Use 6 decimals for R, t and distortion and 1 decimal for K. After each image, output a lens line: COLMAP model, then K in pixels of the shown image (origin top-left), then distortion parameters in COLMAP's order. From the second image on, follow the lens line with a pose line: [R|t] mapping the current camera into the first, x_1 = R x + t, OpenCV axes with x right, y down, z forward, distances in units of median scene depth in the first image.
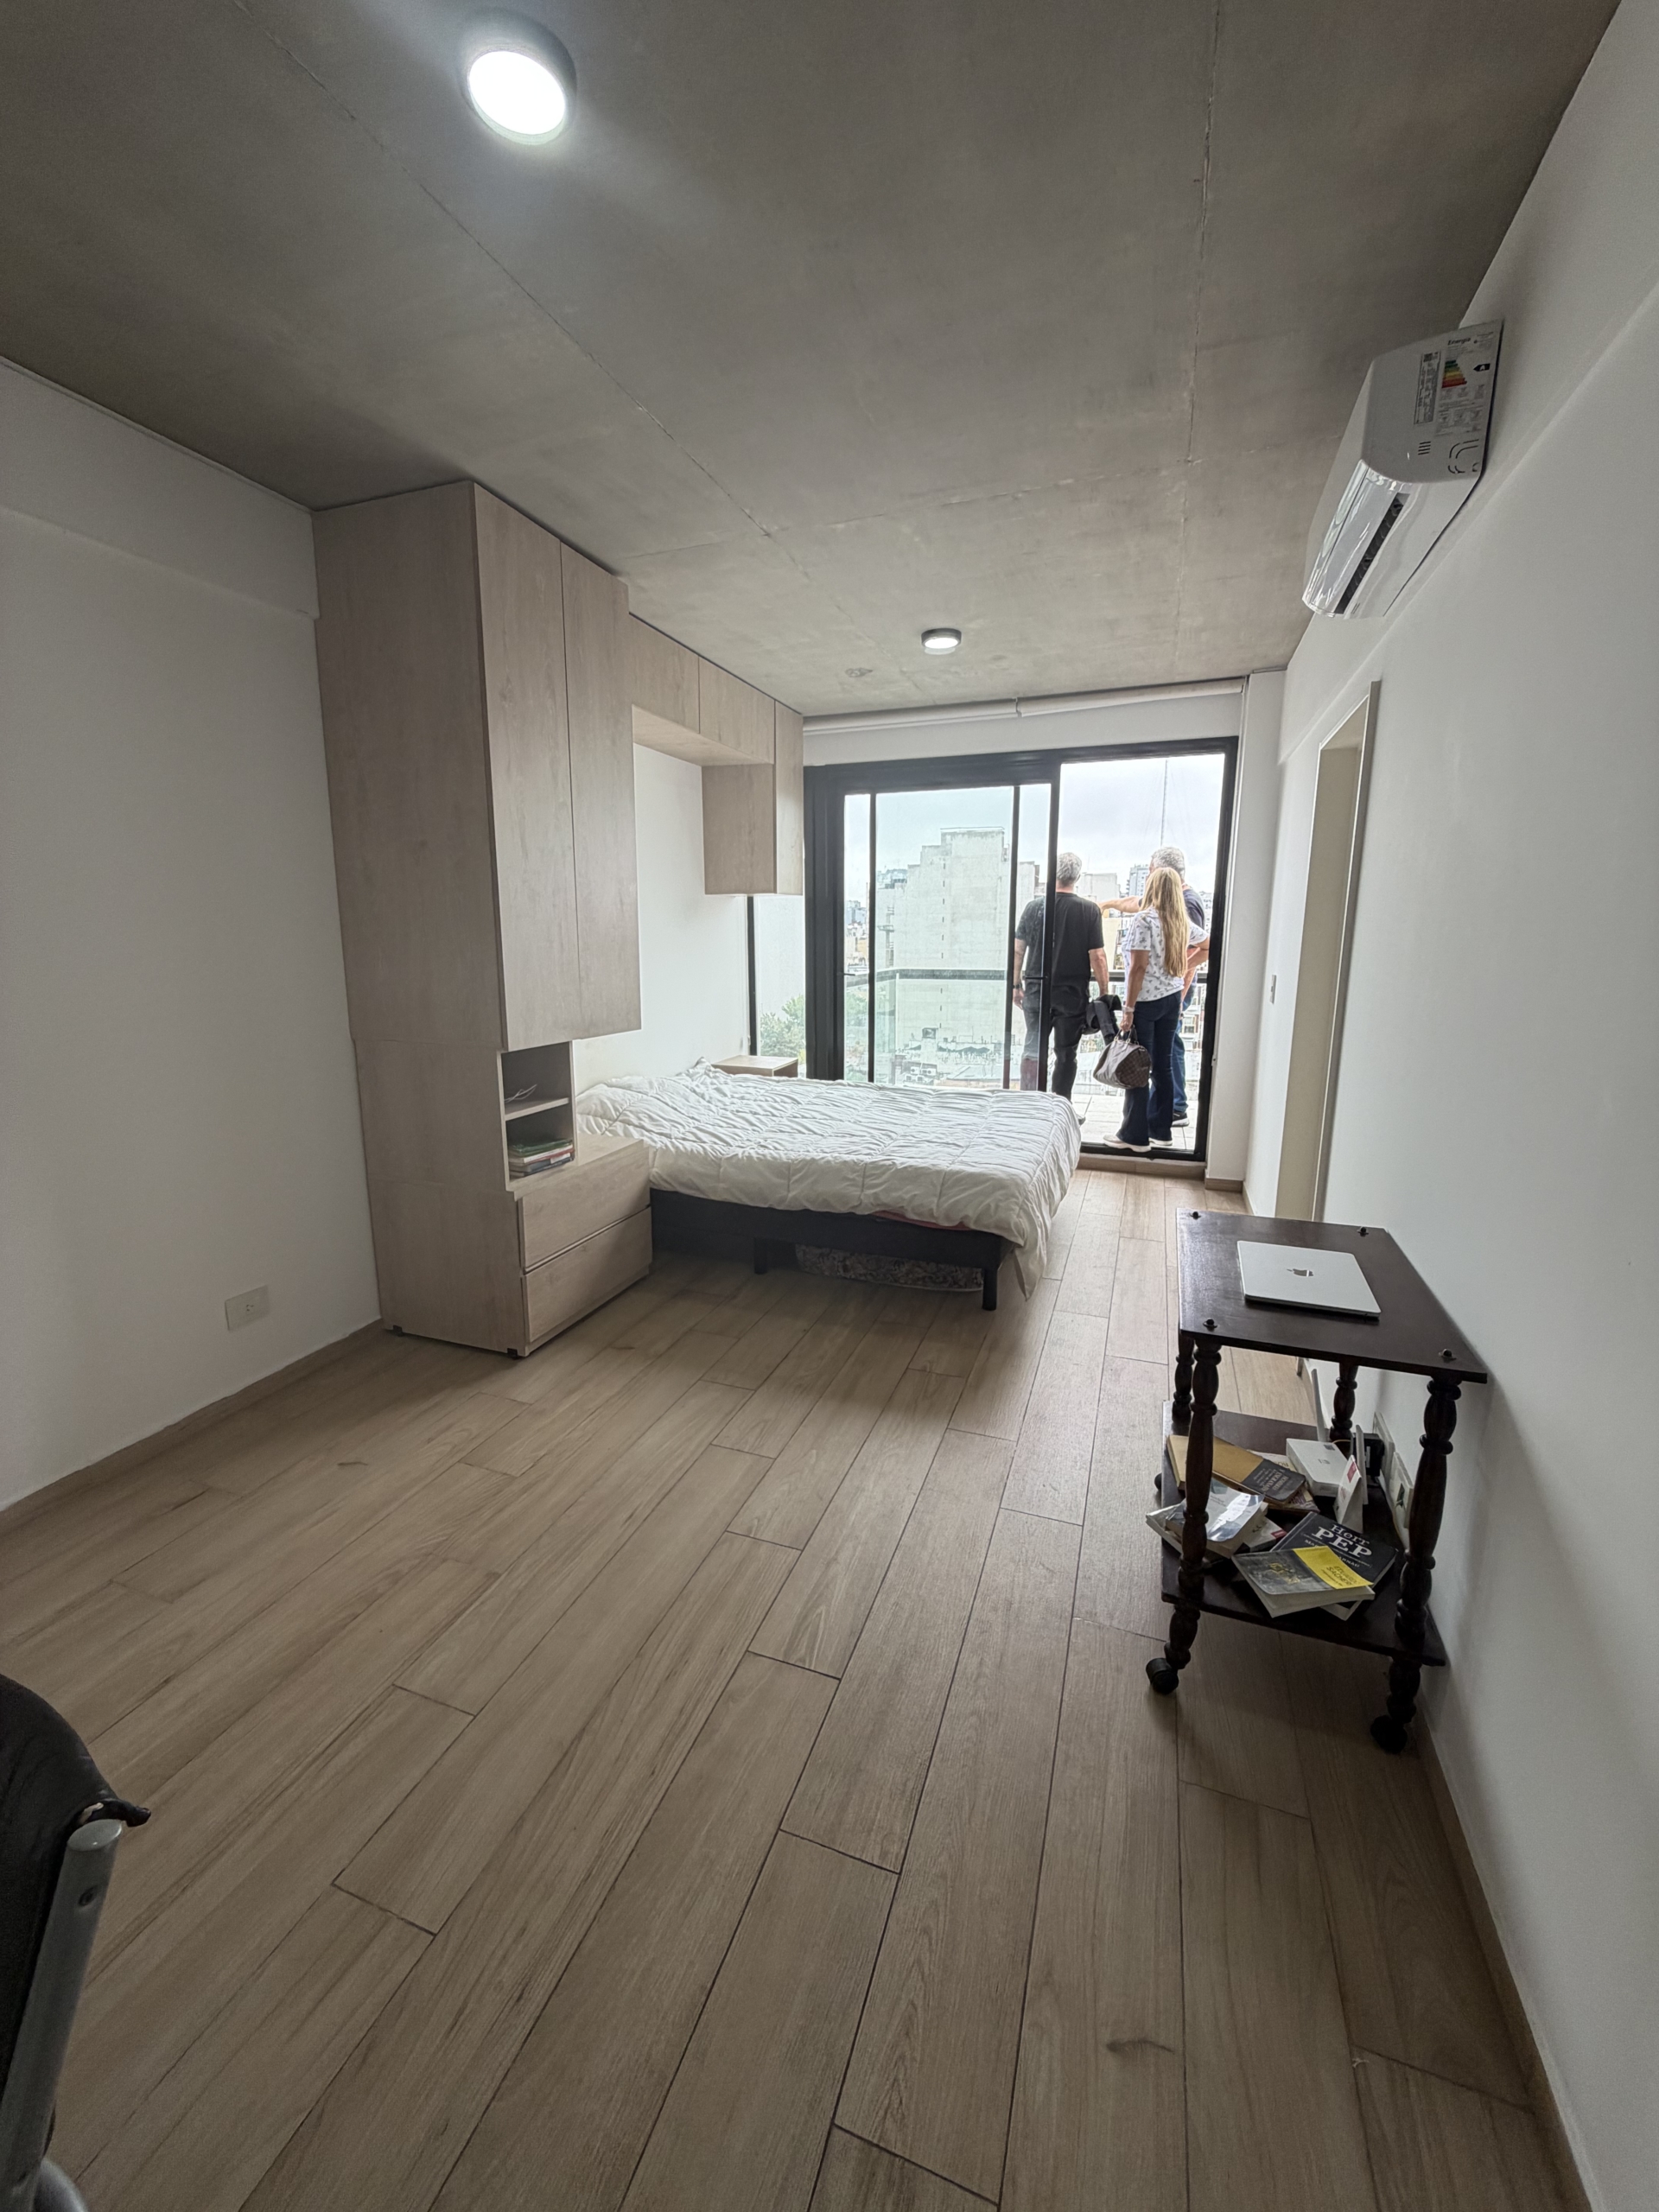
lens RADIAL K [[886.7, 0, 829.5], [0, 886.7, 1106.0], [0, 0, 1]] dist [0.007440, 0.000036]
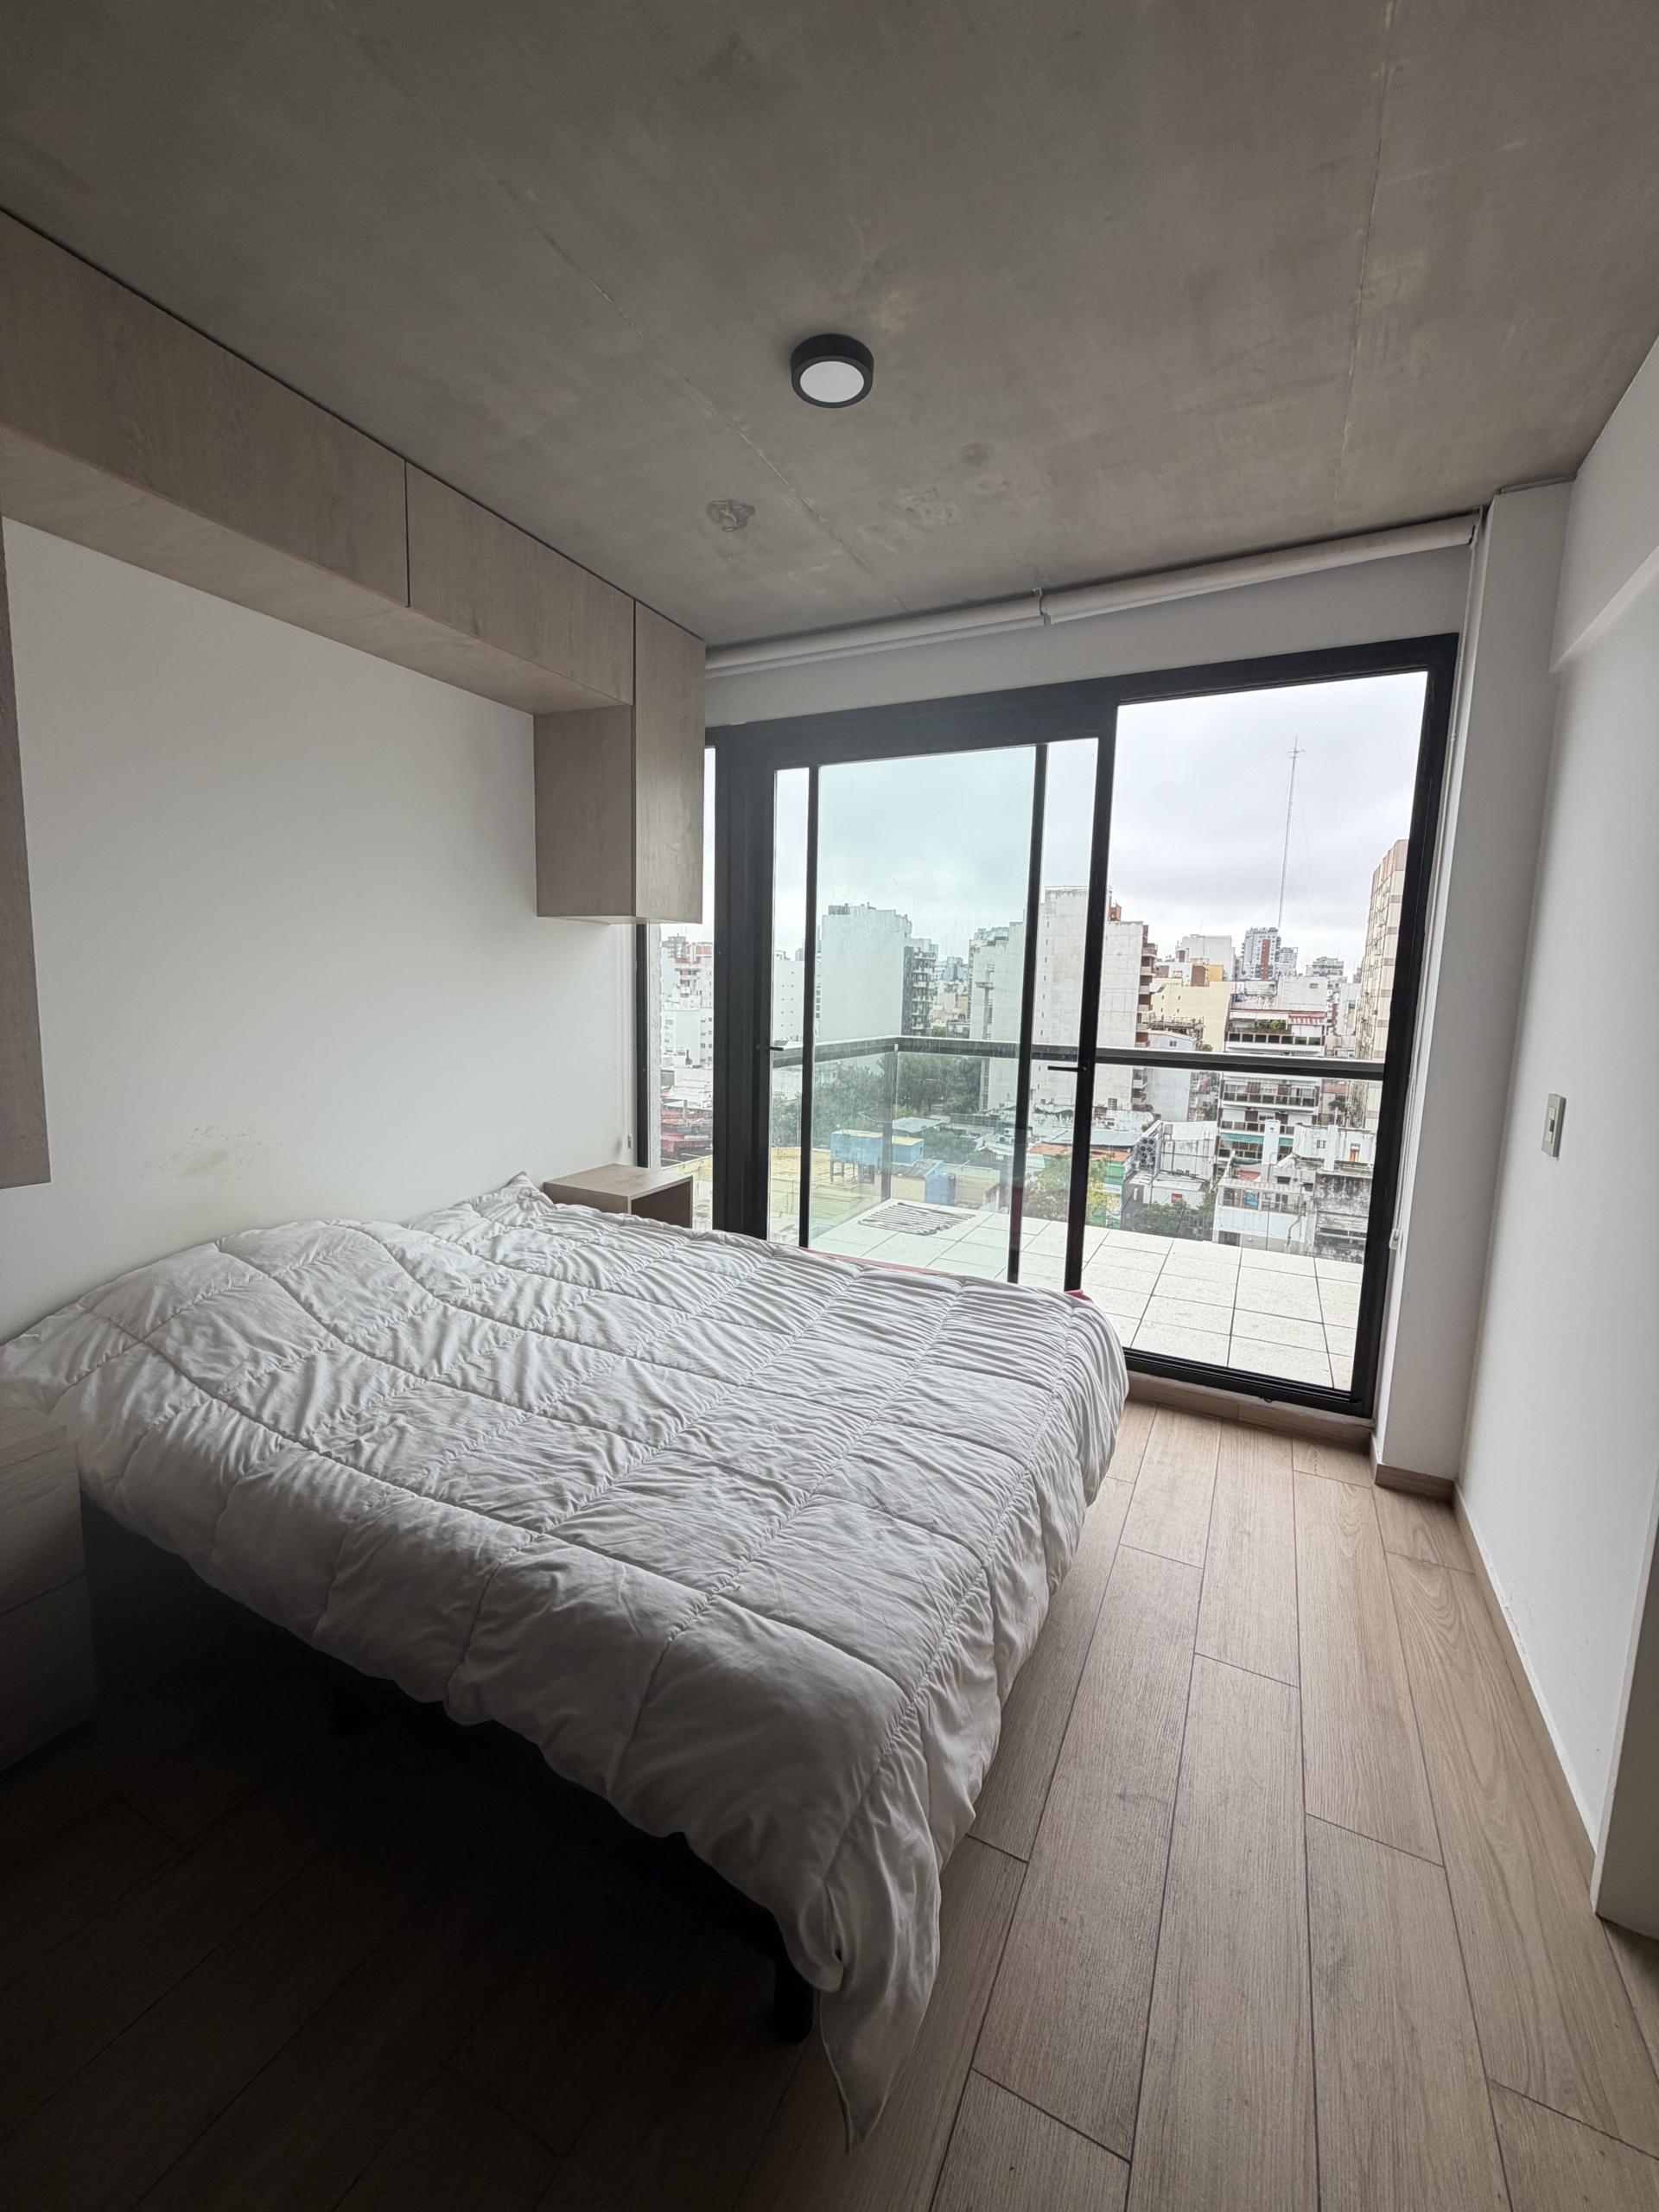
lens RADIAL K [[886.7, 0, 829.5], [0, 886.7, 1106.0], [0, 0, 1]] dist [0.007440, 0.000036]
pose [[0.993181, 0.042125, -0.108707, 0.146248], [-0.048550, 0.997185, -0.057148, -0.080821], [0.105993, 0.062036, 0.992430, 0.416350]]
